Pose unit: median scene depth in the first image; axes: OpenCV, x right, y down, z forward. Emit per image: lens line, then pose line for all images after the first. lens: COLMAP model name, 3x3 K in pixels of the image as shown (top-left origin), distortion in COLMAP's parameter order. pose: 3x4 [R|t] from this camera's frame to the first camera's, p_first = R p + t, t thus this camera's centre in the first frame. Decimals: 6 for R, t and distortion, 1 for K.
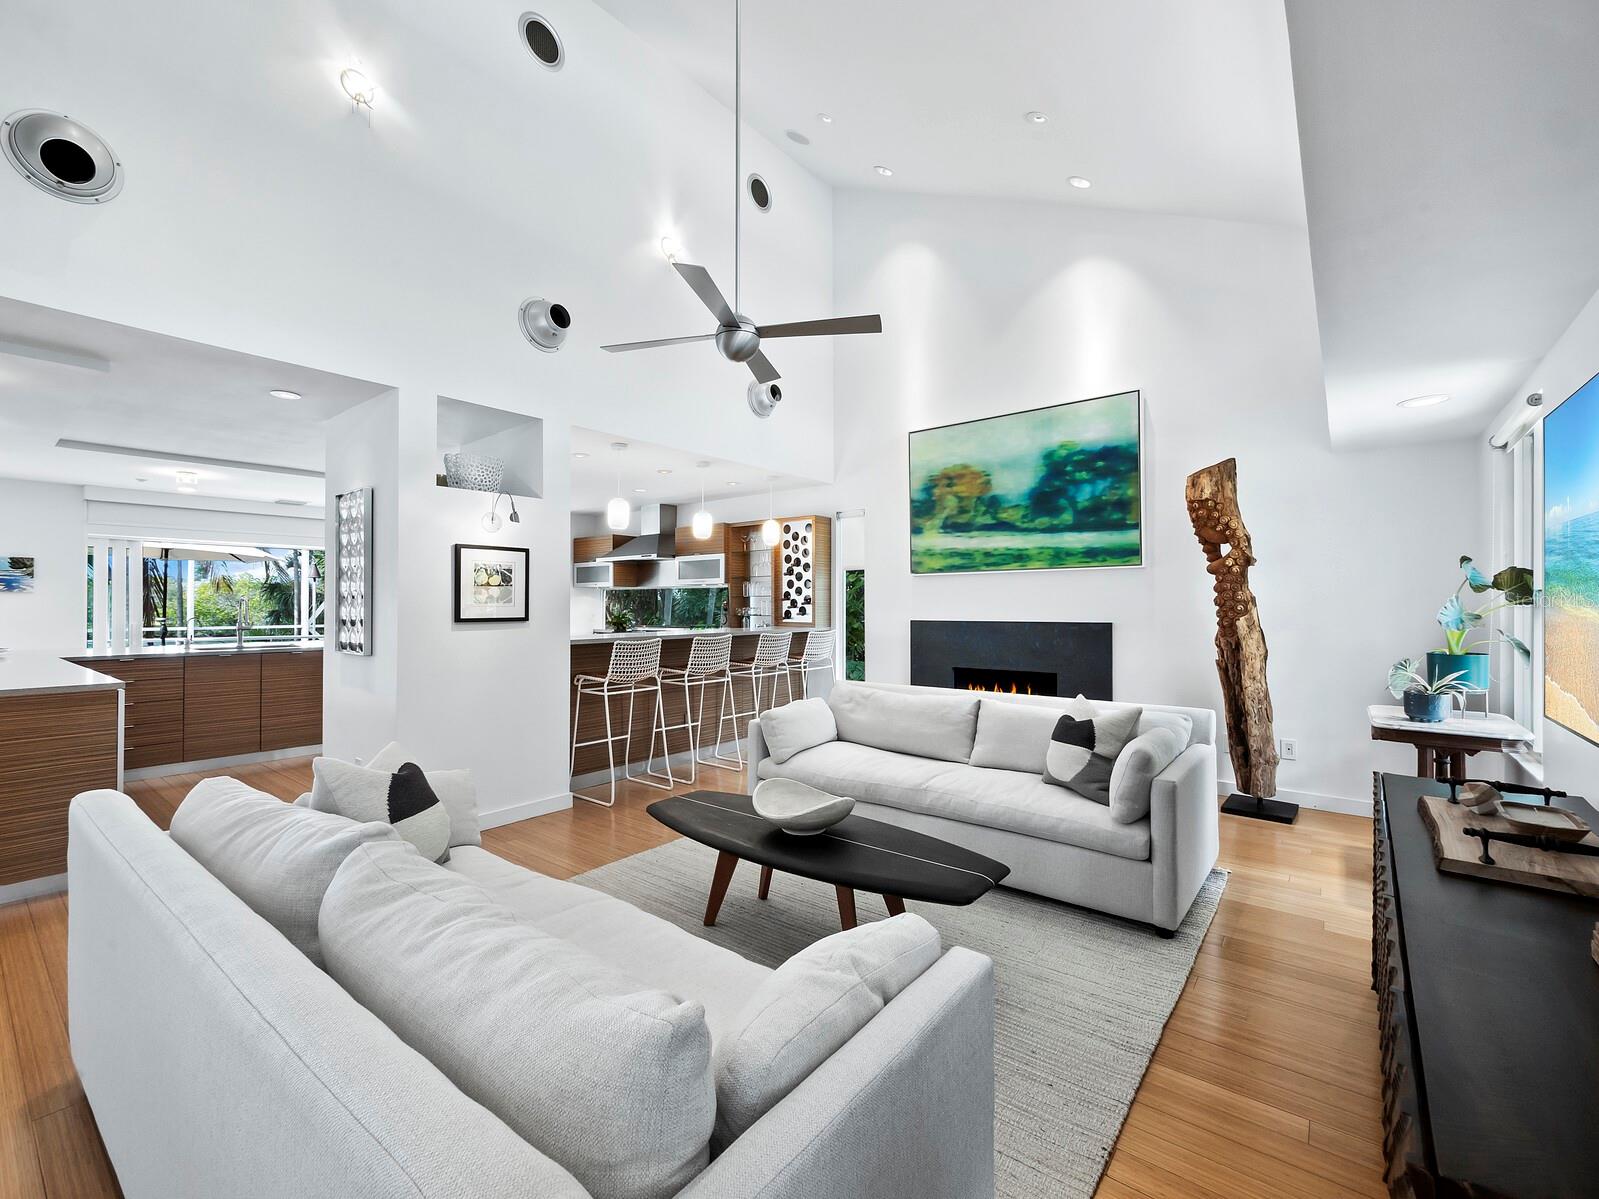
lens RADIAL K [[682.9, 0, 789.6], [0, 682.9, 602.3], [0, 0, 1]] dist [-0.004135, 0.000759]
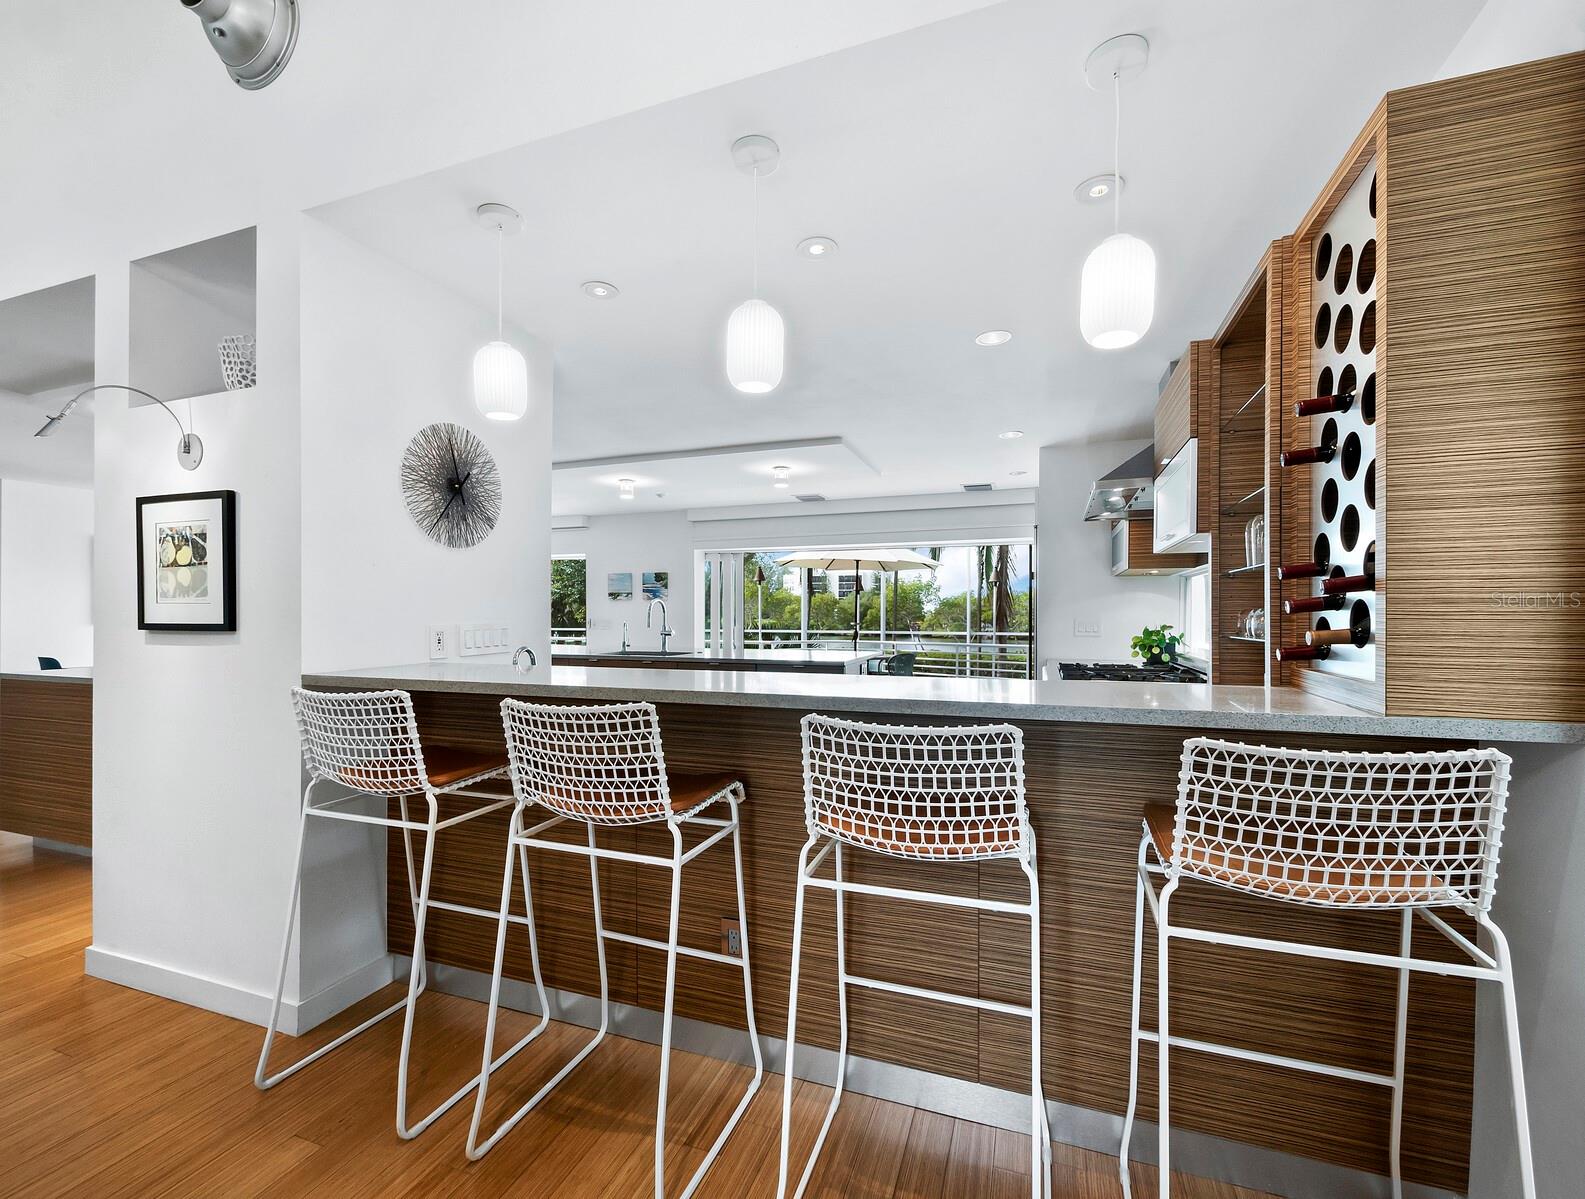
lens RADIAL K [[682.0, 0, 803.1], [0, 682.0, 615.8], [0, 0, 1]] dist [0.000003, -0.000947]
pose [[0.322540, 0.004192, -0.946546, 0.197183], [0.000731, 0.999989, 0.004678, 0.011304], [0.946555, -0.002200, 0.322534, 1.002178]]
